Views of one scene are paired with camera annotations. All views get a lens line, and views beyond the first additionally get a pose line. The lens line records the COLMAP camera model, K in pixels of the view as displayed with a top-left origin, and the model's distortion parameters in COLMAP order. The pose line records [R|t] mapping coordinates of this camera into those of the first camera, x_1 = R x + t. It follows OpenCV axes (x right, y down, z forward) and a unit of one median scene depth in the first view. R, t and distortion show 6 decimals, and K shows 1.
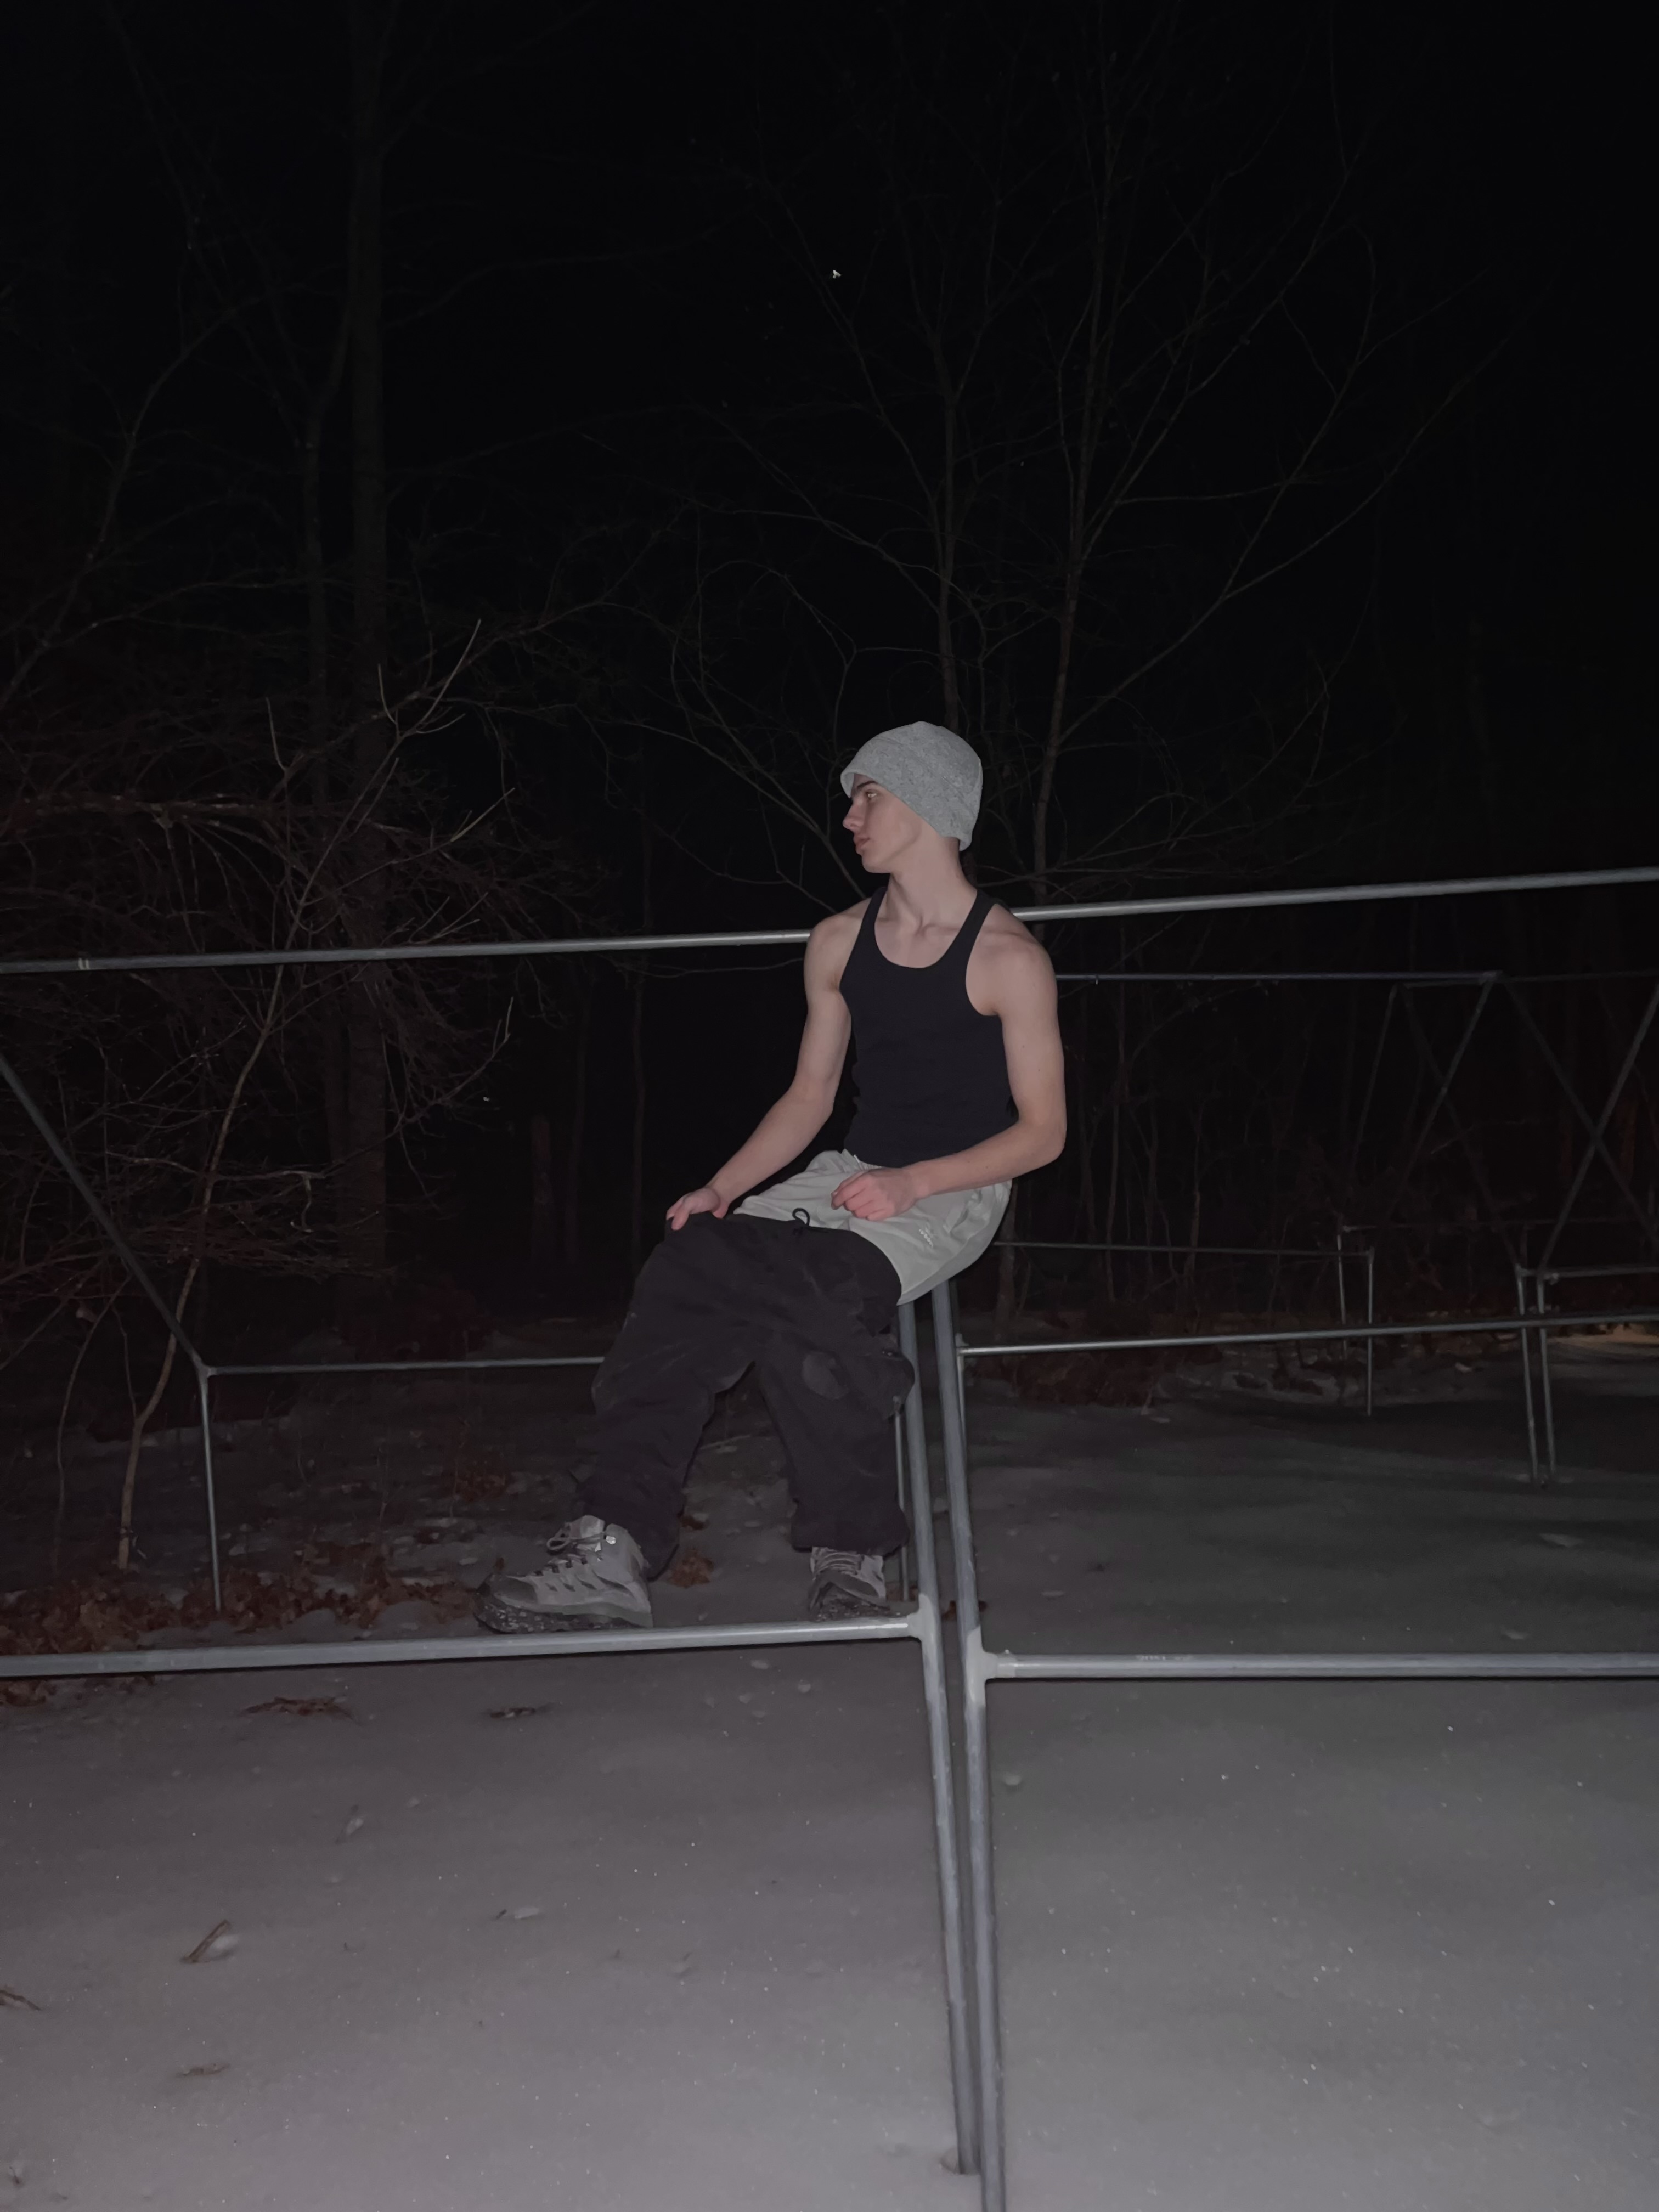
lens RADIAL K [[1705.9, 0, 829.5], [0, 1705.9, 1106.0], [0, 0, 1]] dist [0.027387, 0.005393]
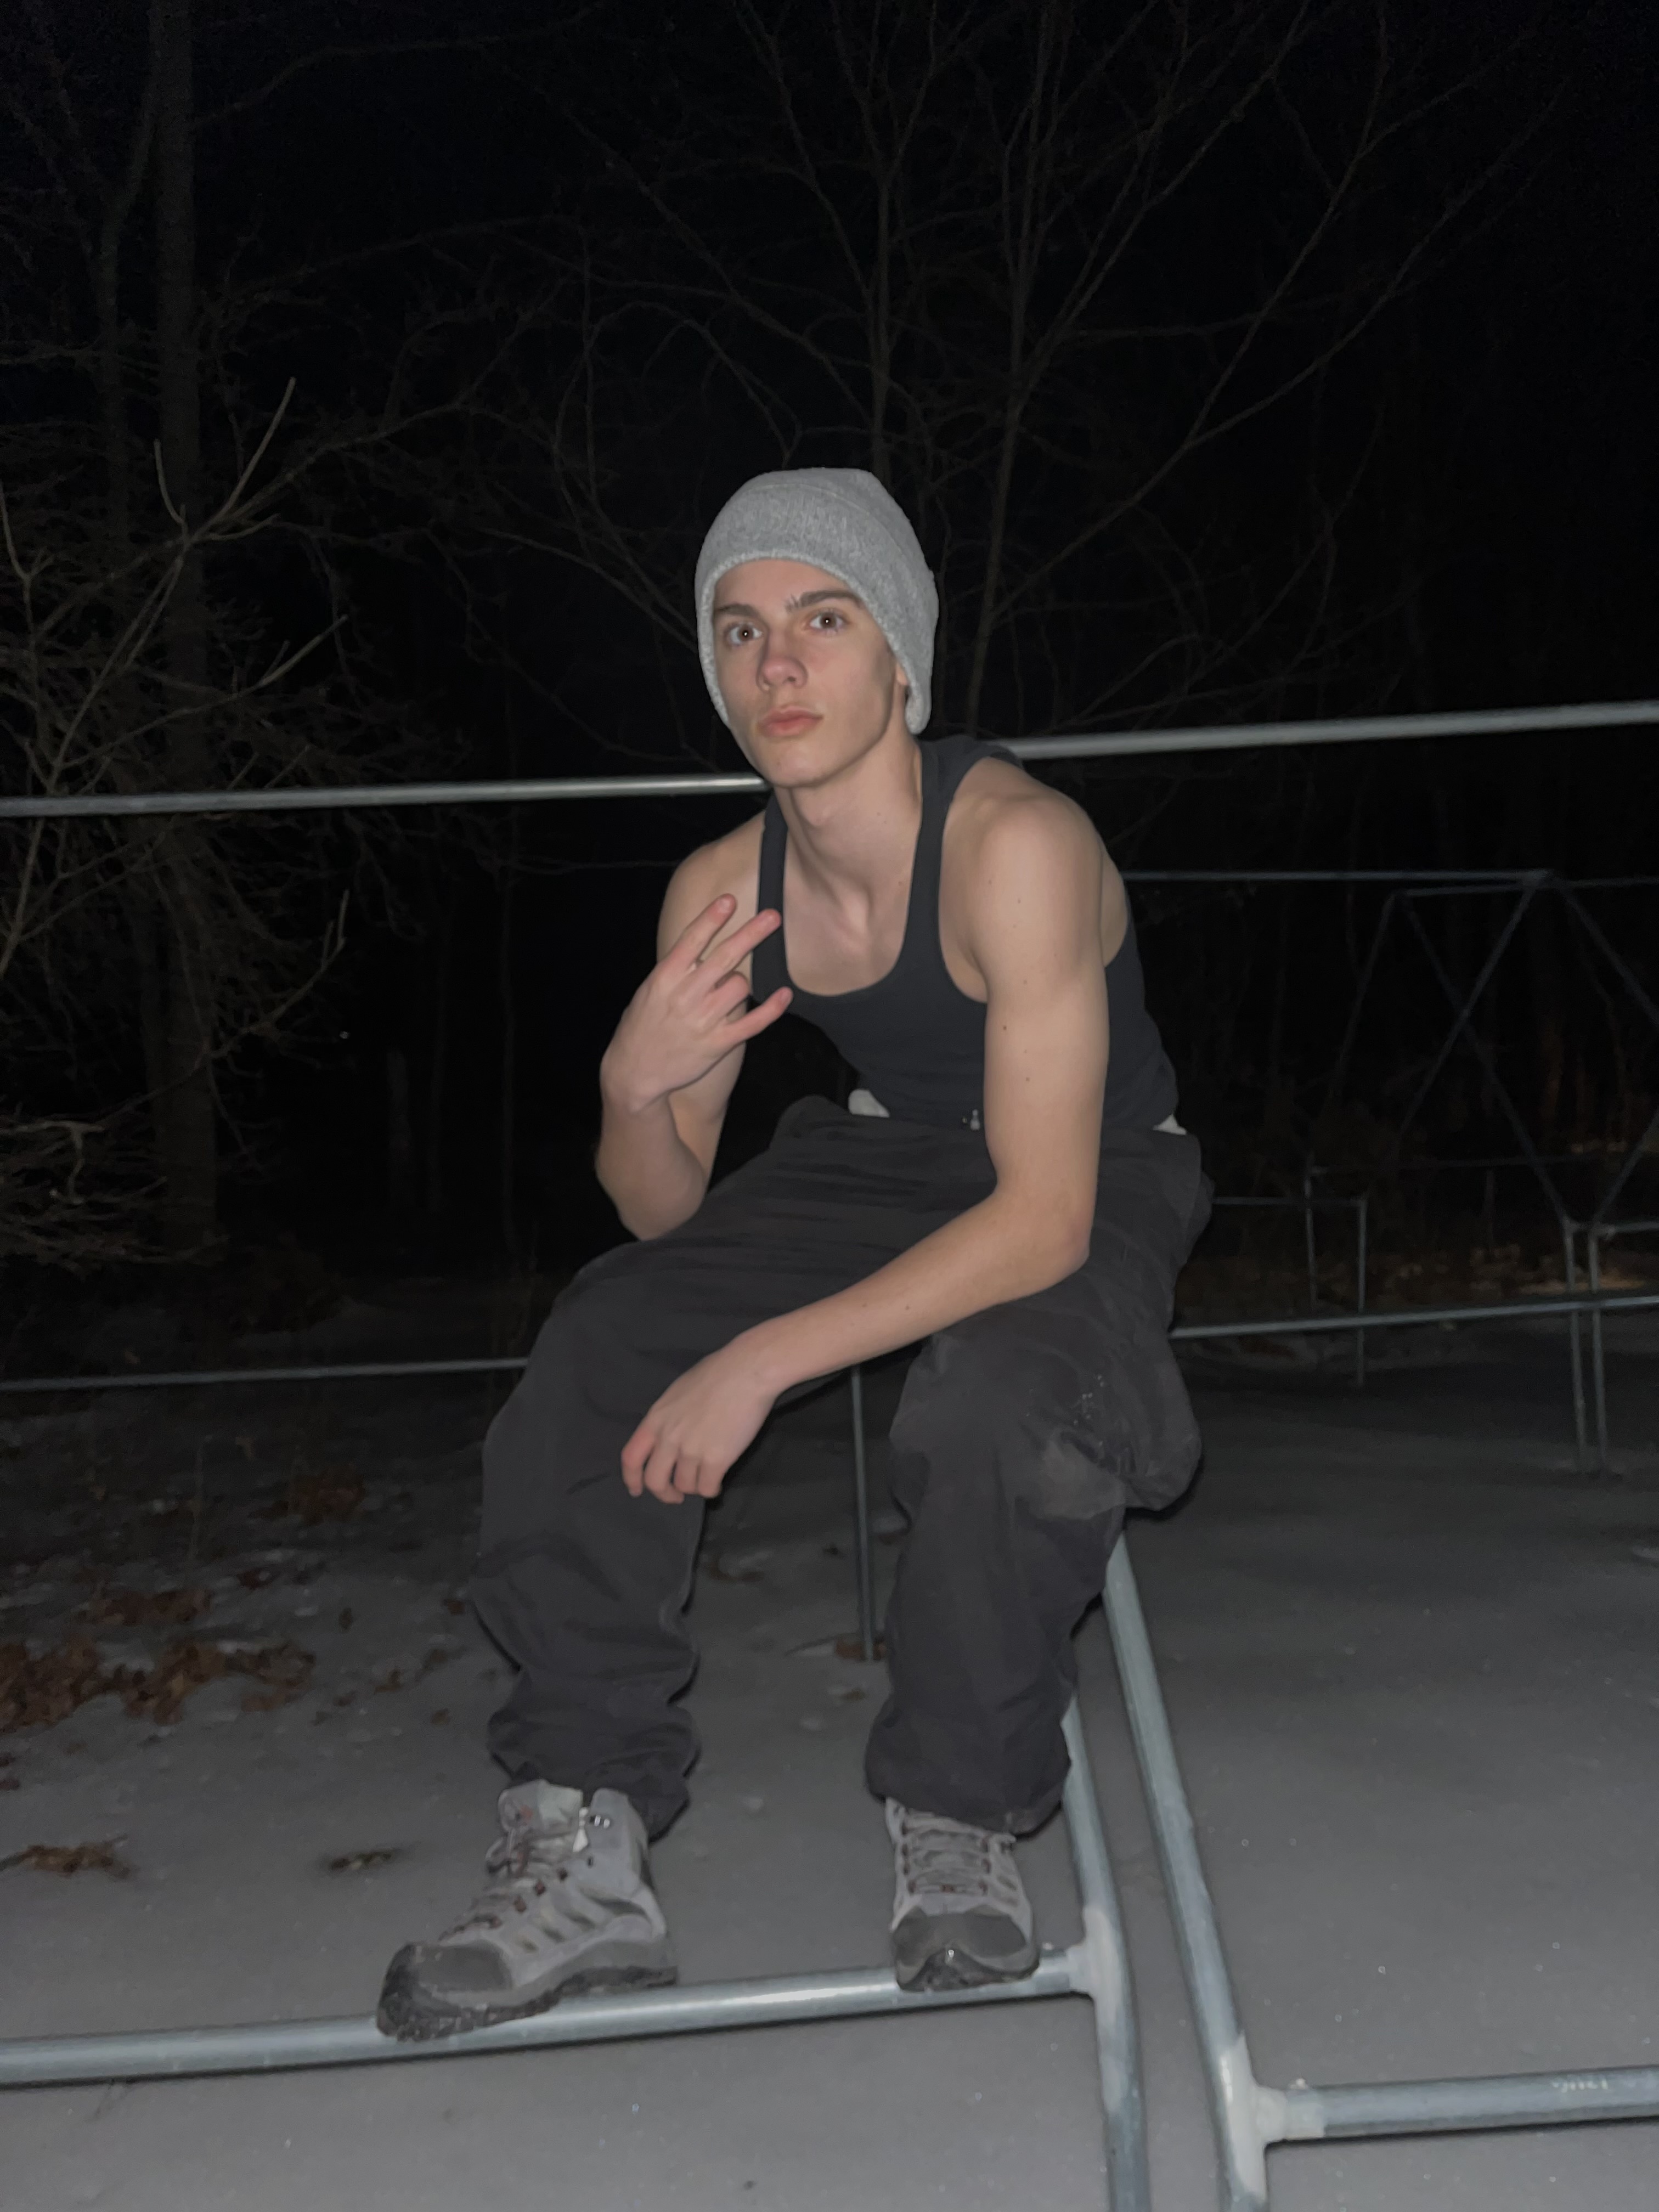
lens RADIAL K [[1705.9, 0, 829.5], [0, 1705.9, 1106.0], [0, 0, 1]] dist [0.027387, 0.005393]
pose [[0.996911, -0.008682, 0.078052, -0.030296], [0.005719, 0.999257, 0.038105, 0.003476], [-0.078325, -0.037541, 0.996221, 0.204179]]
